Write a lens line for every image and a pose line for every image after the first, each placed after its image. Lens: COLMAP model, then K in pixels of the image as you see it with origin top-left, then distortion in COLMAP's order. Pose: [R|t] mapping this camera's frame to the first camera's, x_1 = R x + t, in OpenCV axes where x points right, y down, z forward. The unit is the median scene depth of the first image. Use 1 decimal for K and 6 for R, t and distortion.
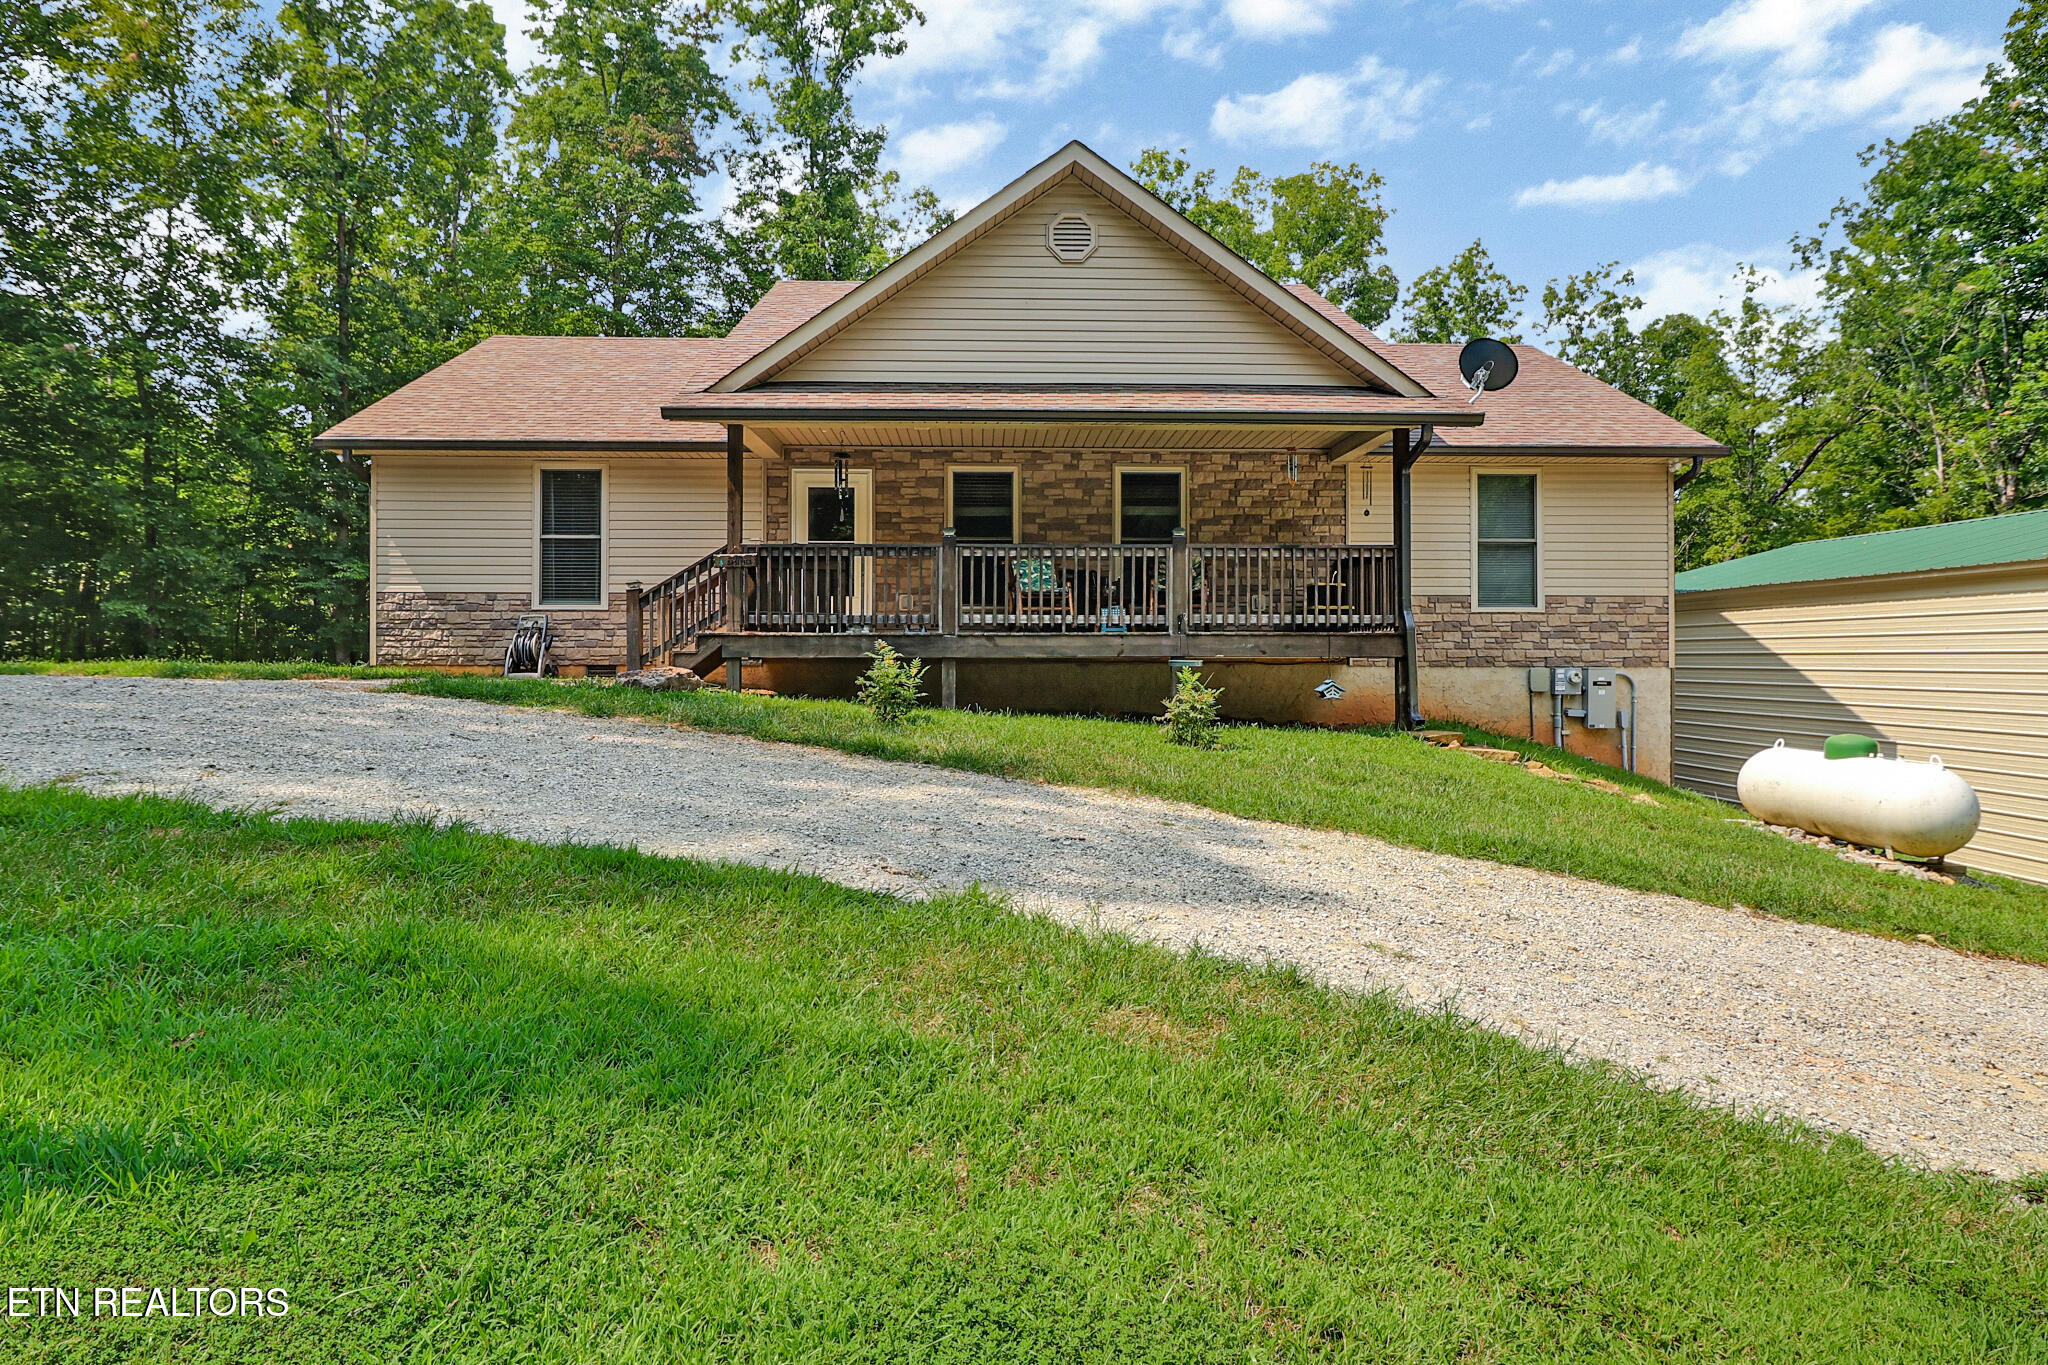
lens RADIAL K [[1223.6, 0, 1012.1], [0, 1223.6, 651.9], [0, 0, 1]] dist [0.017570, -0.019048]
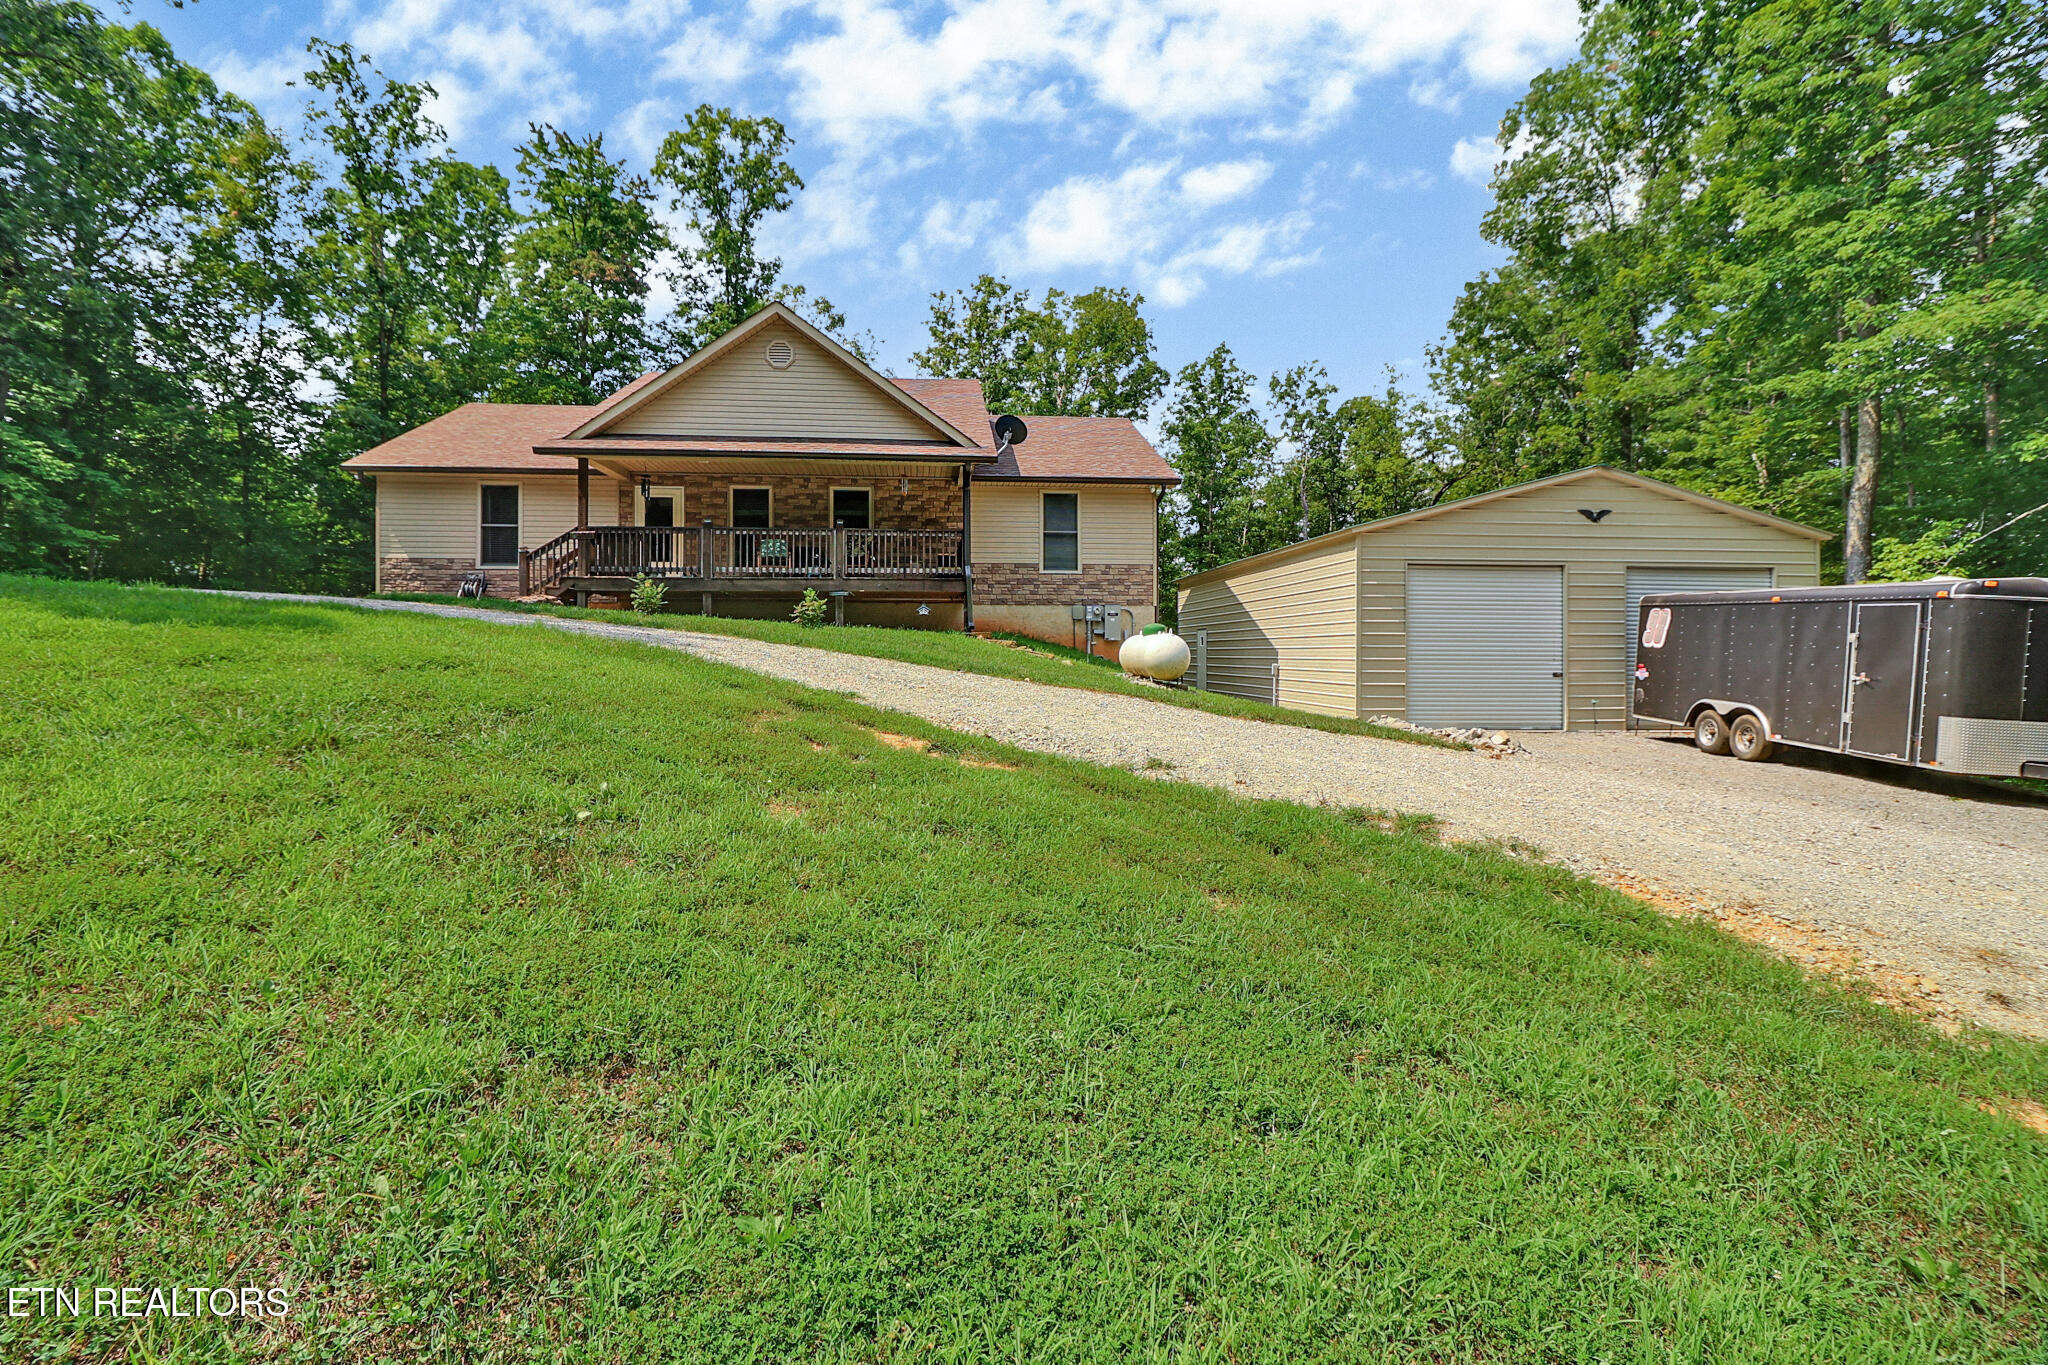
lens RADIAL K [[939.1, 0, 1008.0], [0, 939.1, 652.1], [0, 0, 1]] dist [0.002316, -0.015727]
pose [[0.997921, -0.001360, 0.064433, 0.245994], [0.000943, 0.999978, 0.006496, 0.070112], [-0.064441, -0.006421, 0.997901, -0.319424]]
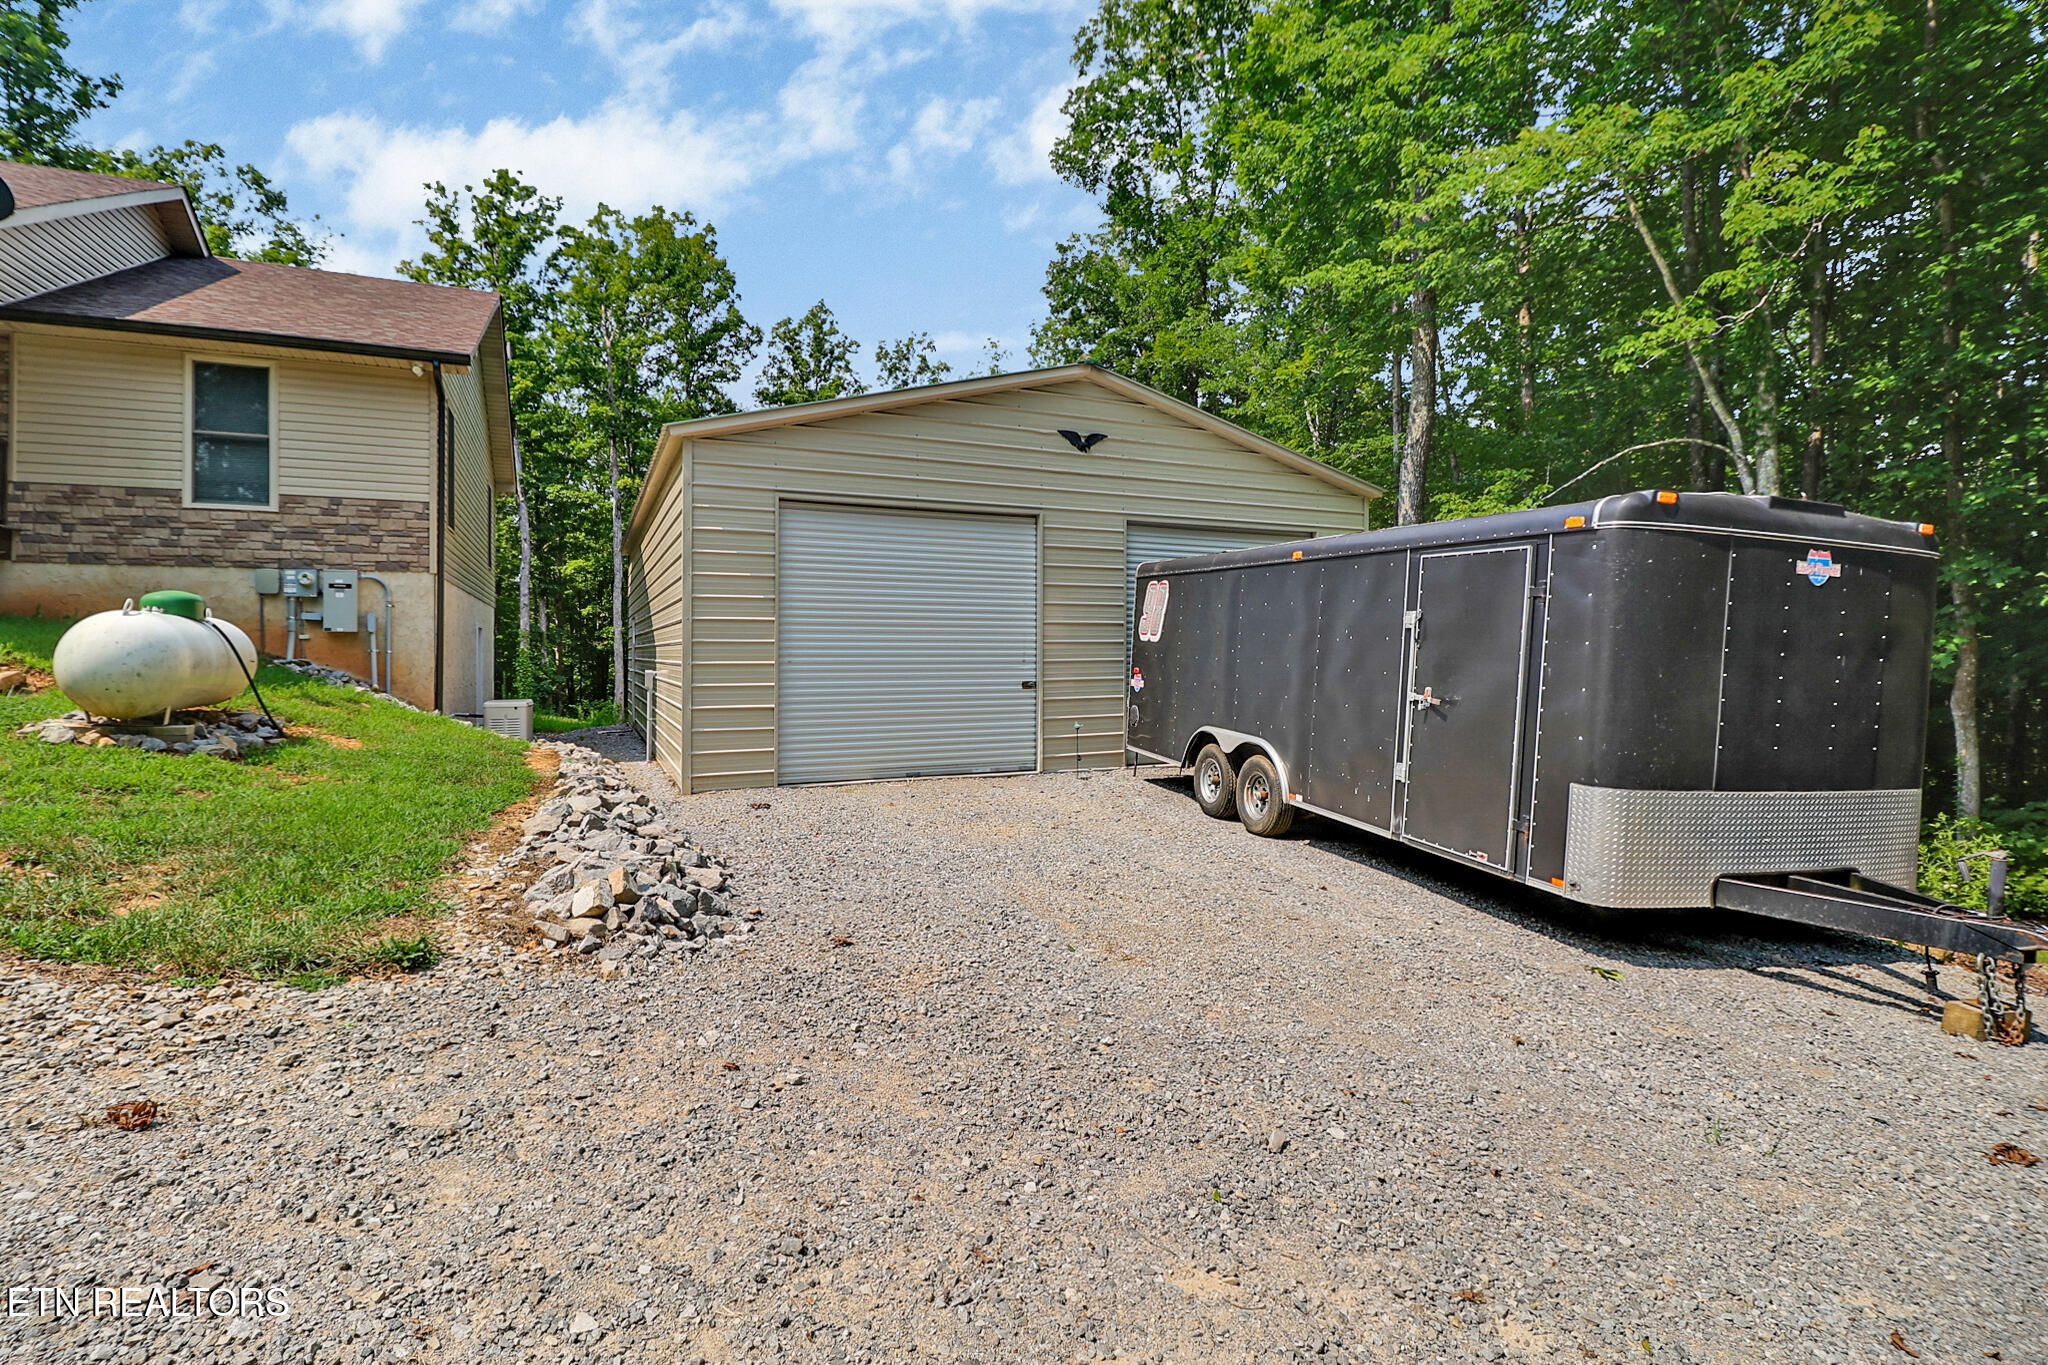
lens RADIAL K [[949.8, 0, 1000.7], [0, 949.8, 667.3], [0, 0, 1]] dist [0.005908, -0.016621]
pose [[0.919598, -0.012175, 0.392672, 0.666205], [0.003132, 0.999715, 0.023663, 0.074374], [-0.392849, -0.020530, 0.919374, 0.093565]]
